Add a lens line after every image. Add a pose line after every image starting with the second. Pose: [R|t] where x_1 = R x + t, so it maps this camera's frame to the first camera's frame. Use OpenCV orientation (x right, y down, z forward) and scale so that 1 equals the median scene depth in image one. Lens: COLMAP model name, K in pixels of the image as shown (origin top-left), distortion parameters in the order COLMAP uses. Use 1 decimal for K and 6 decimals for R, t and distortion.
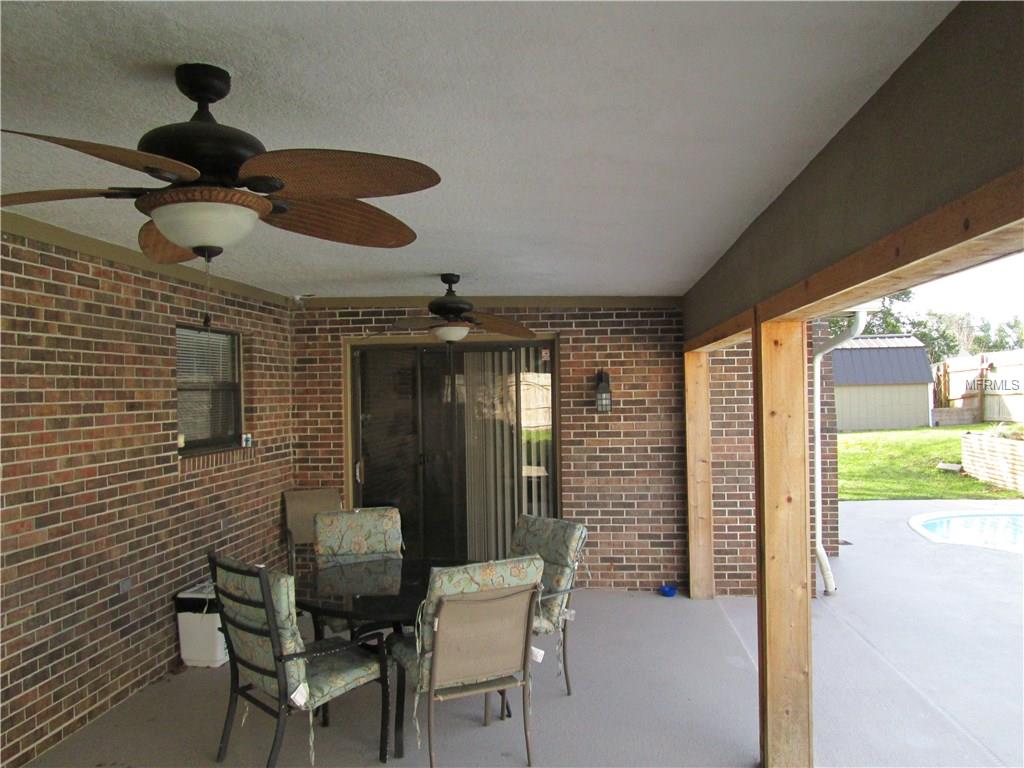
lens RADIAL K [[850.3, 0, 522.8], [0, 850.3, 382.4], [0, 0, 1]] dist [-0.049110, 0.027200]
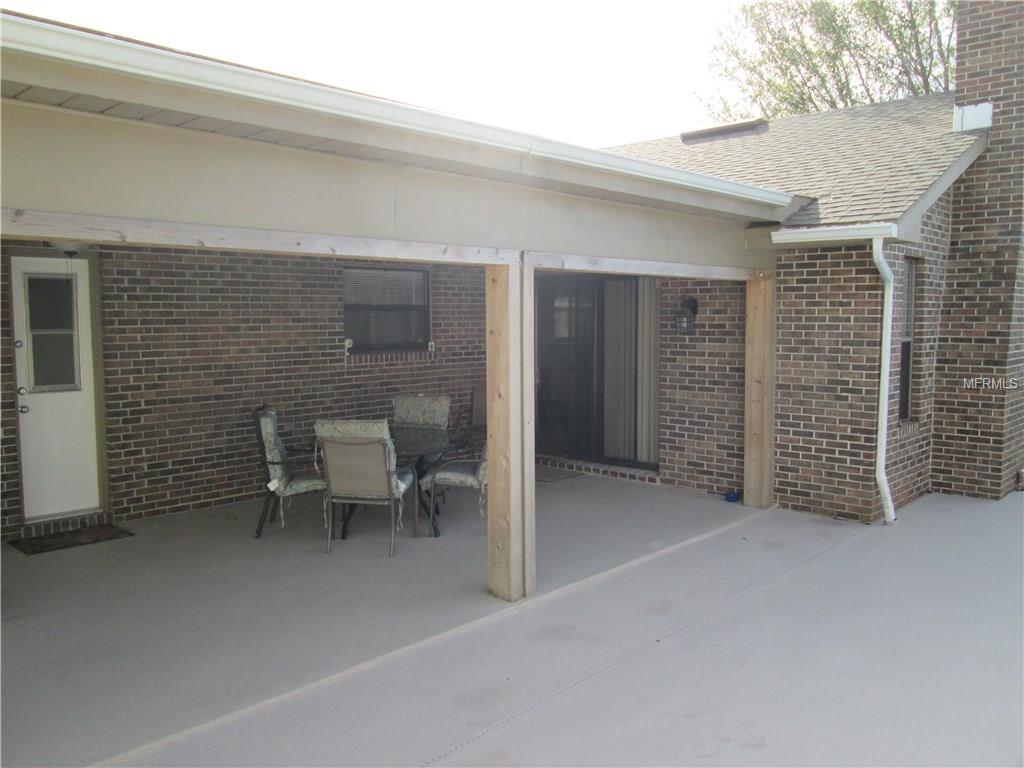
lens RADIAL K [[850.3, 0, 513.8], [0, 850.3, 382.8], [0, 0, 1]] dist [-0.049110, 0.027200]
pose [[0.794880, 0.062567, -0.603532, 0.600195], [-0.005385, 0.995358, 0.096095, -0.007648], [0.606743, -0.073134, 0.791527, -0.040770]]
